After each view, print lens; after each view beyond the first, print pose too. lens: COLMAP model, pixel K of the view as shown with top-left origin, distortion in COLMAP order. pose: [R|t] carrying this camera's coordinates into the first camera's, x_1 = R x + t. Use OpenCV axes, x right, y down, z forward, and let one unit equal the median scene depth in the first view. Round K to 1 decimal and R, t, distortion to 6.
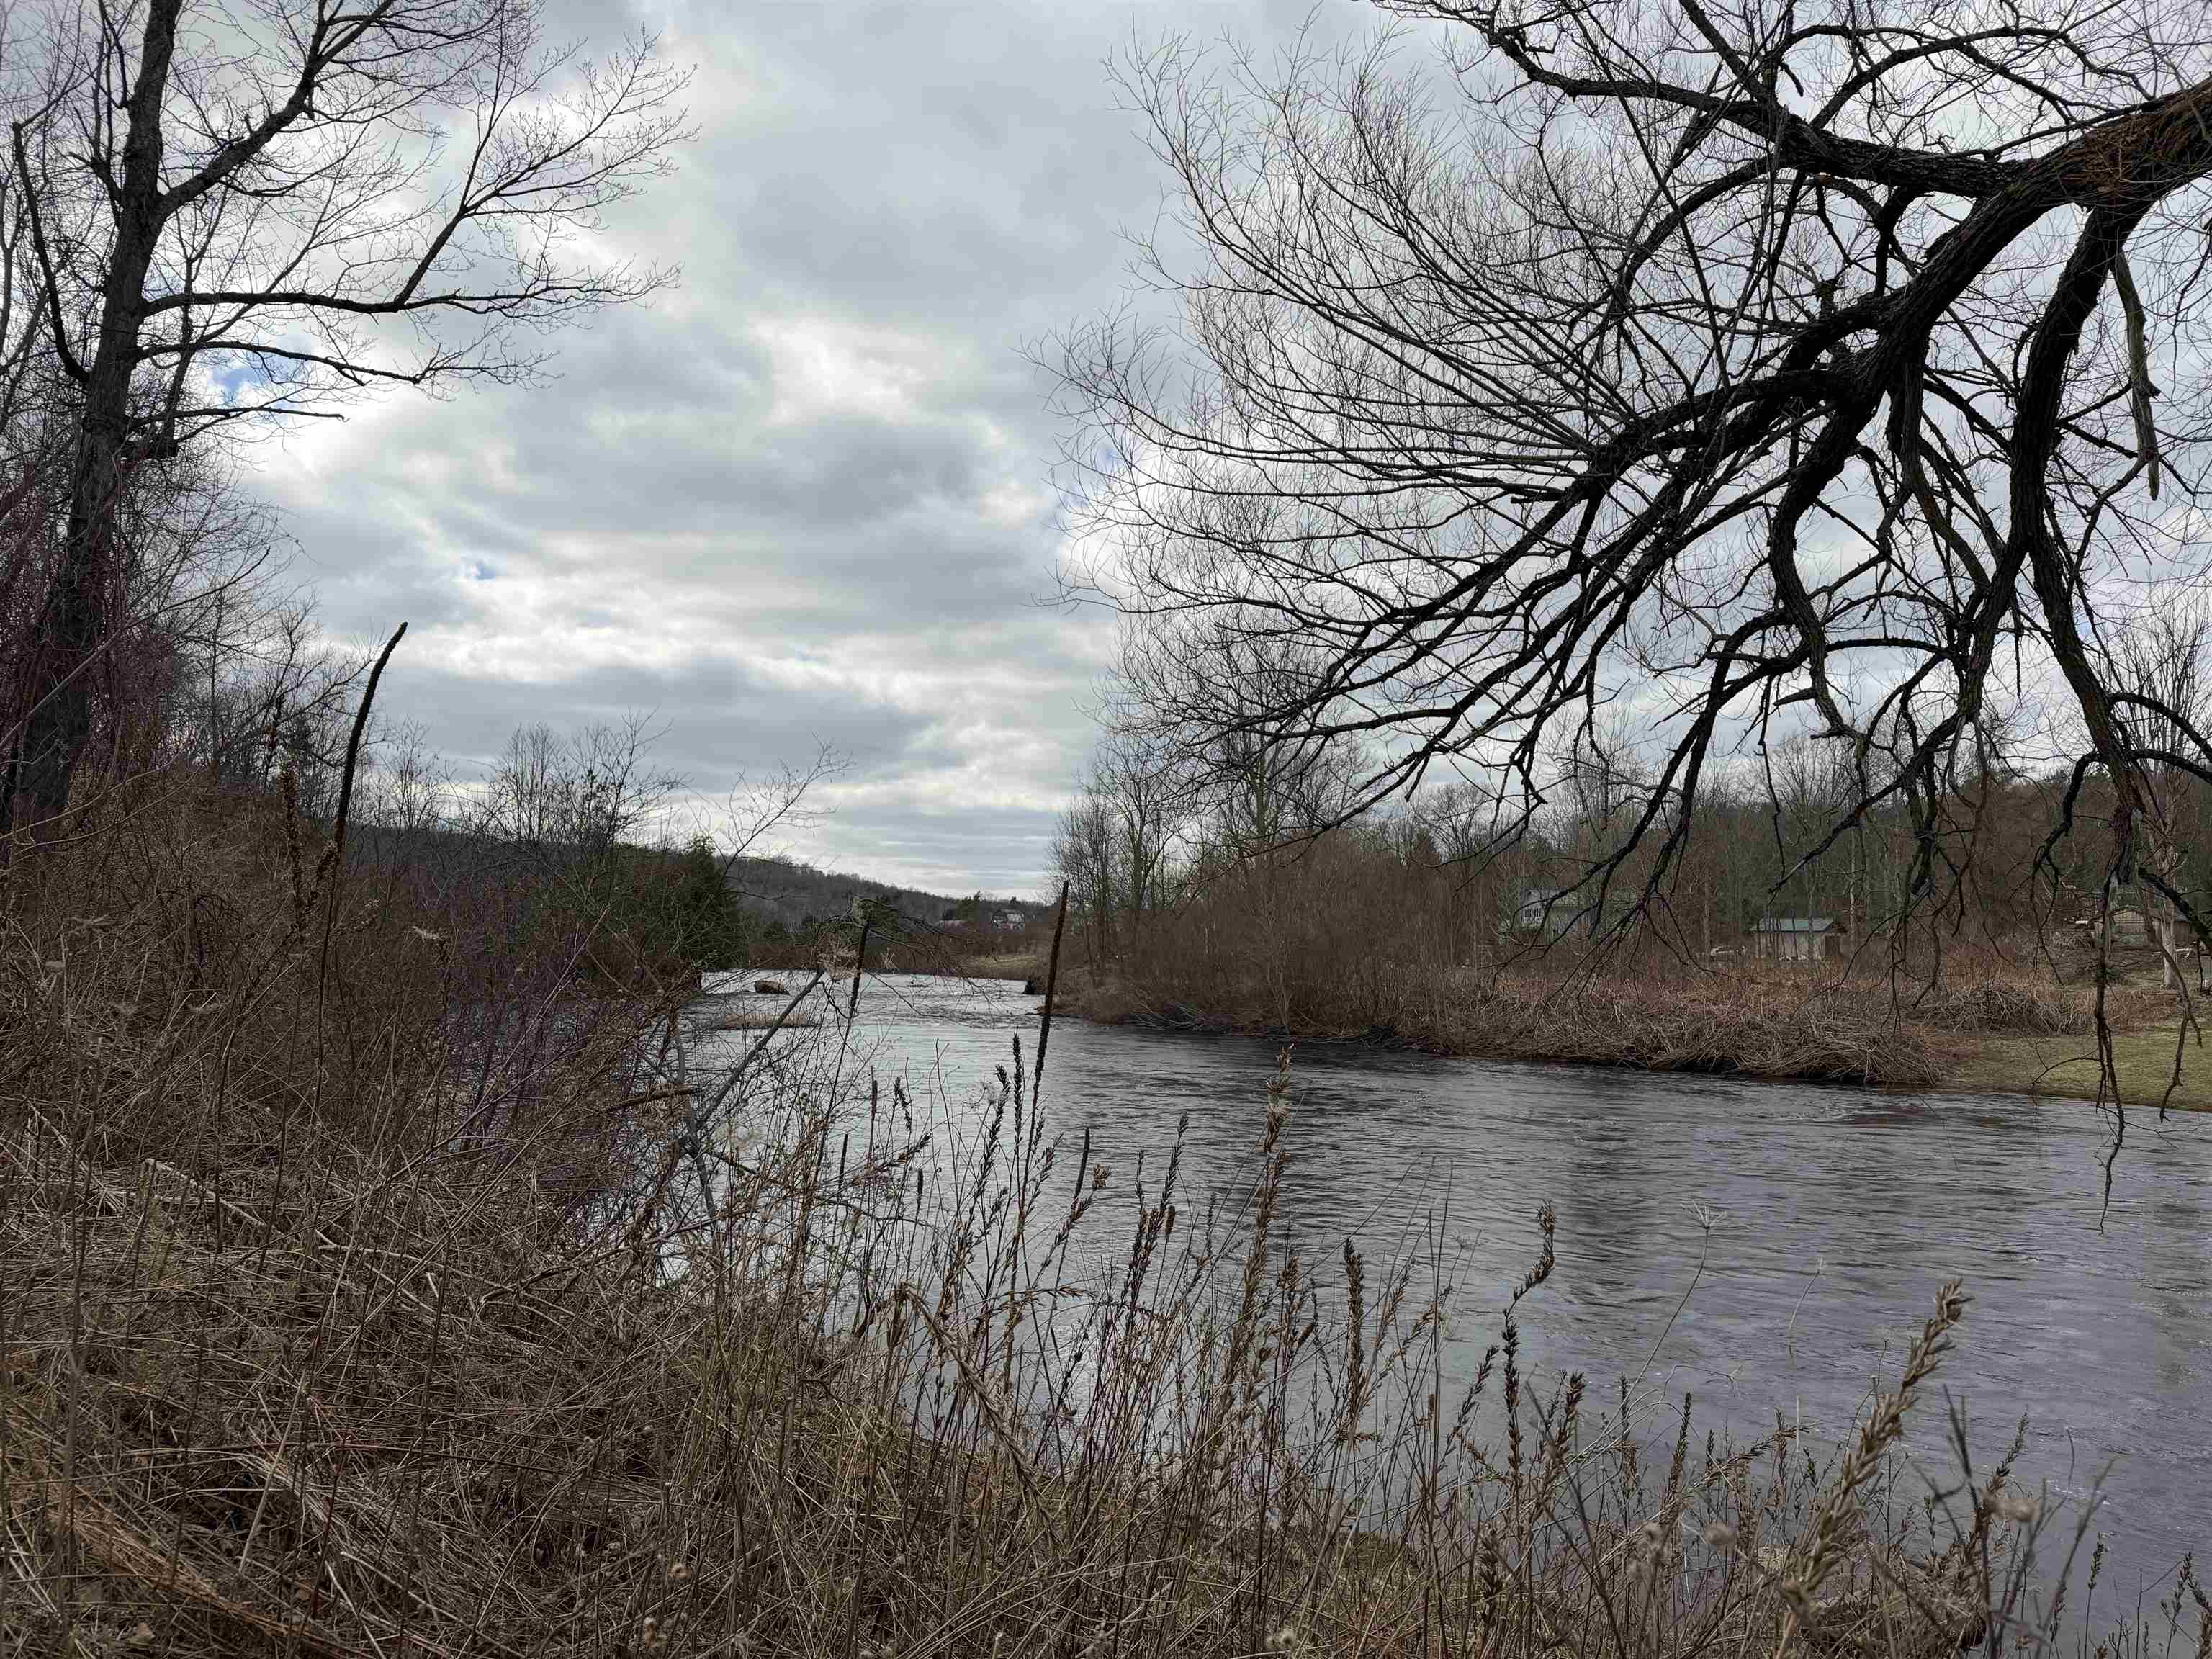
lens RADIAL K [[1504.3, 0, 1109.2], [0, 1504.3, 828.1], [0, 0, 1]] dist [0.081746, -0.135520]
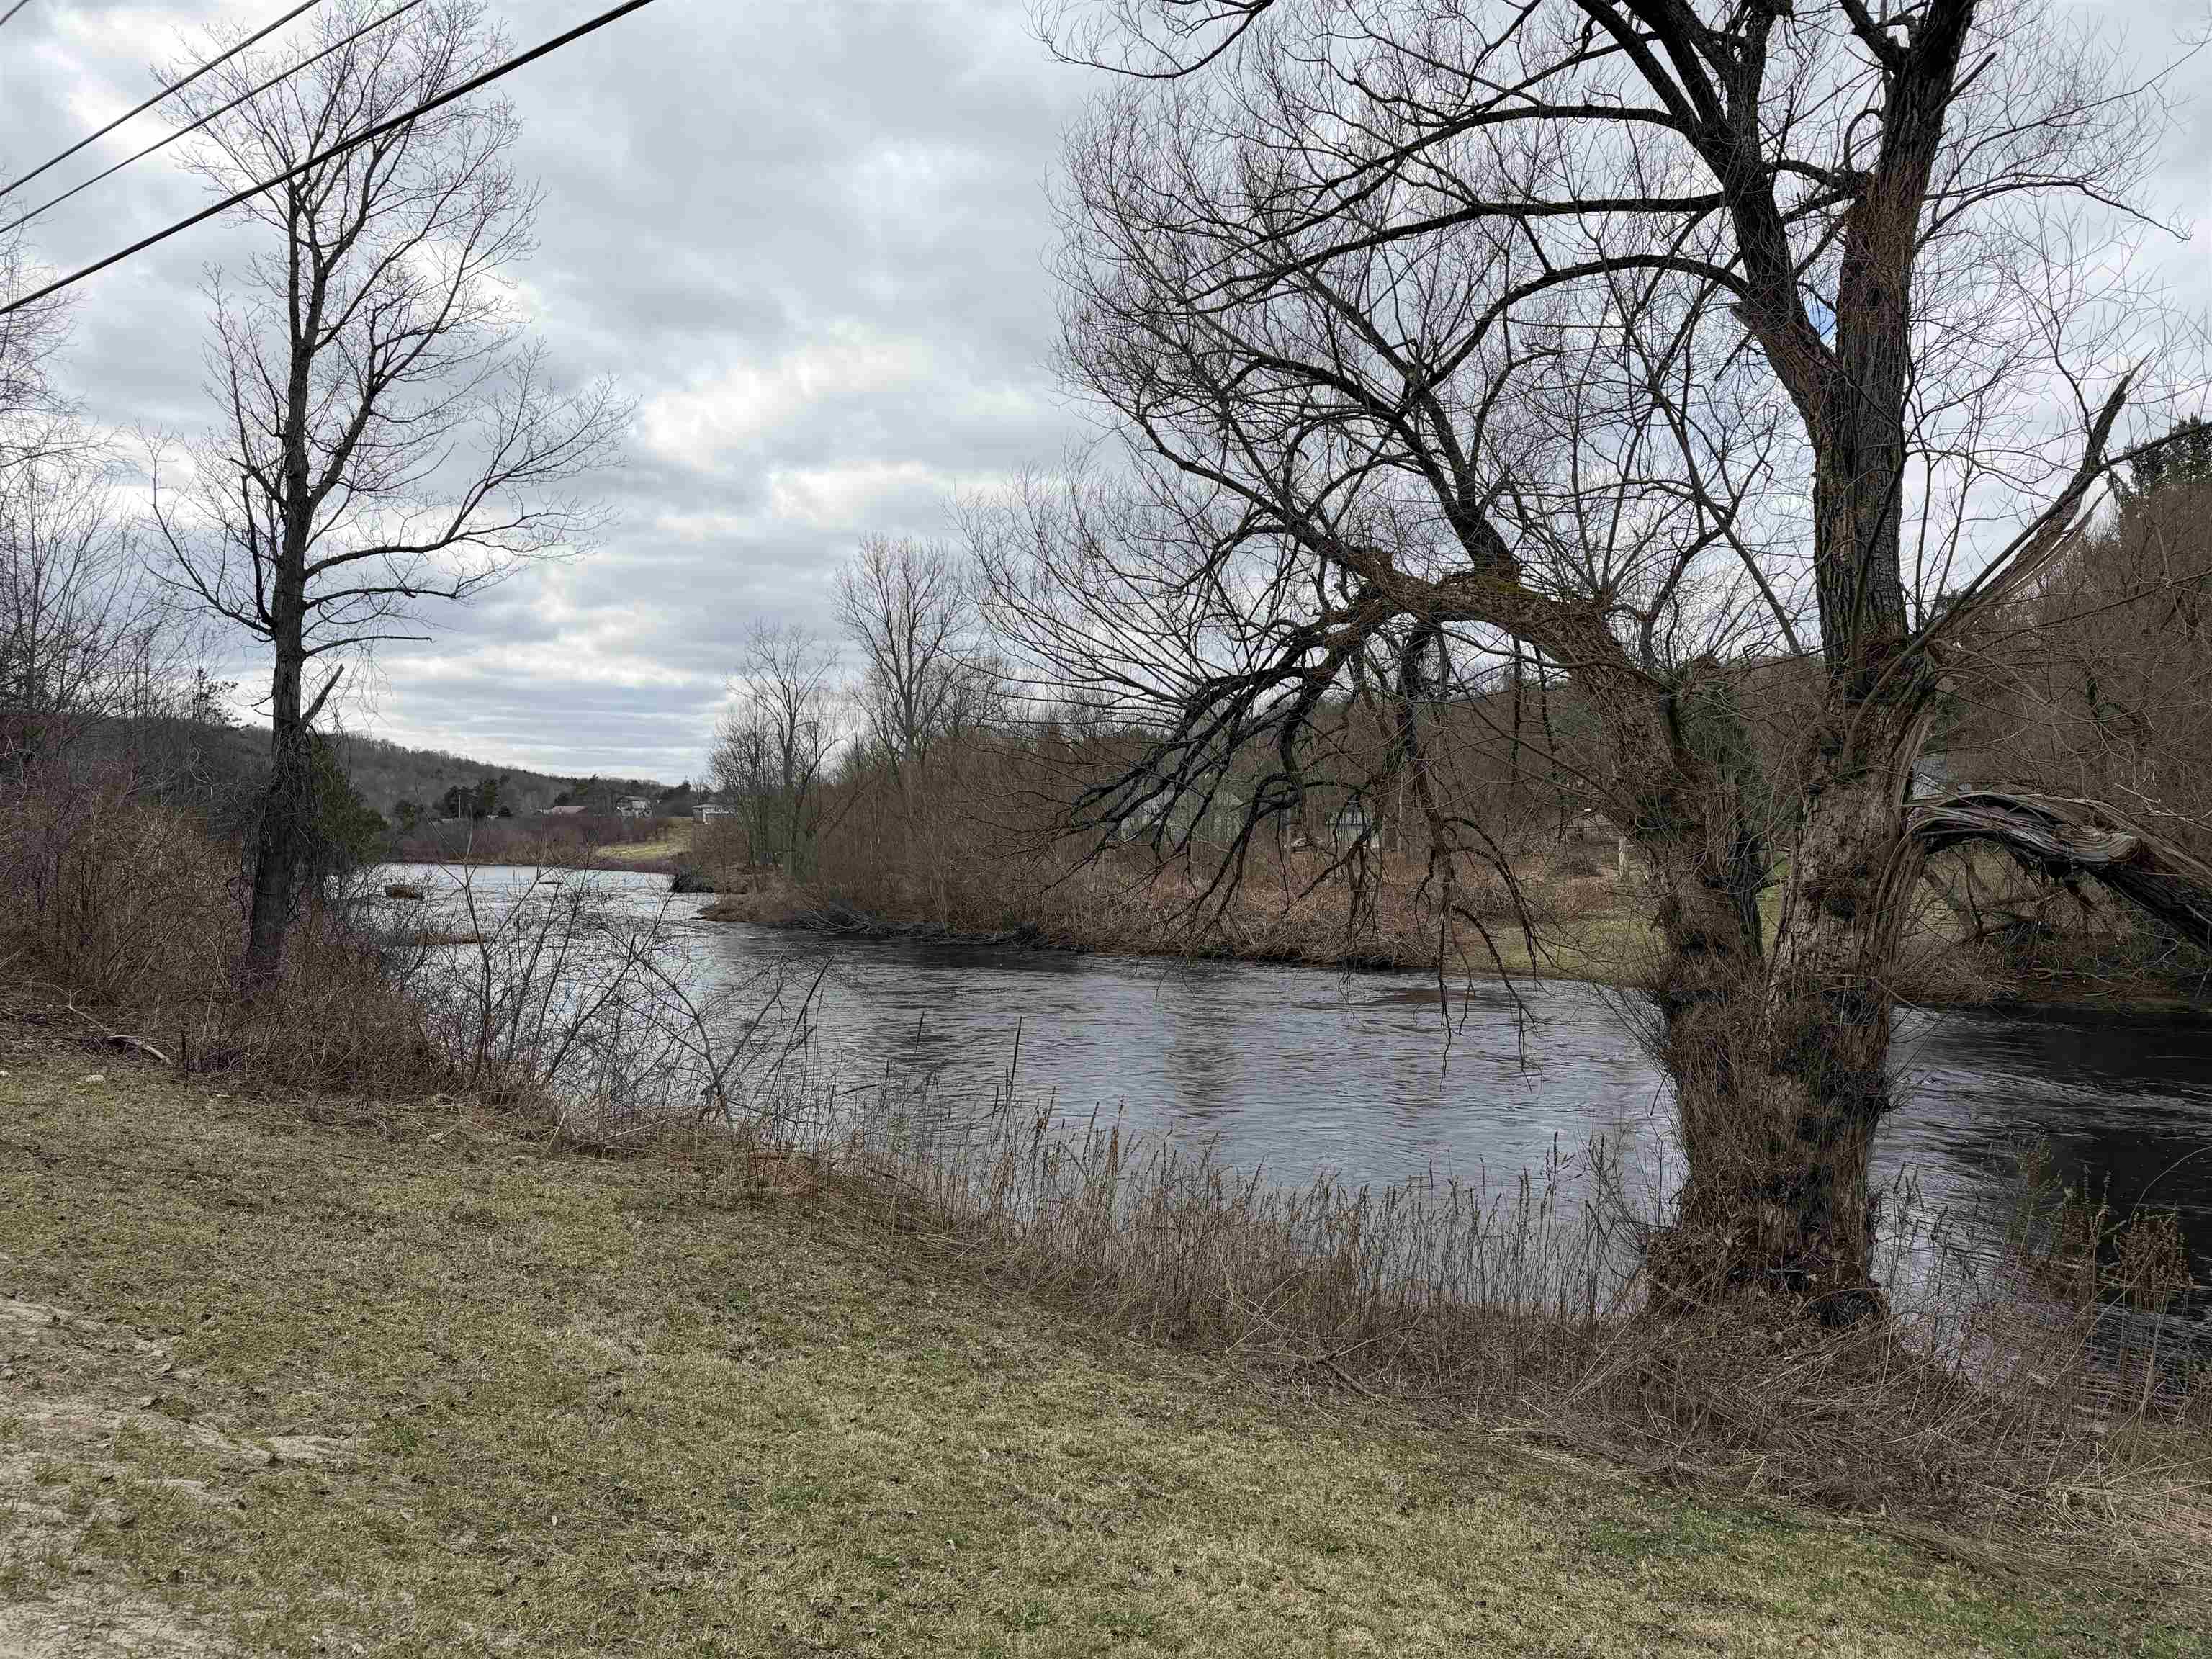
lens RADIAL K [[1572.7, 0, 1106.0], [0, 1572.7, 829.5], [0, 0, 1]] dist [0.072491, -0.091871]
pose [[0.969604, -0.014476, 0.244249, -0.066750], [-0.008031, 0.995828, 0.090901, -0.066020], [-0.244546, -0.090099, 0.965443, -0.221253]]
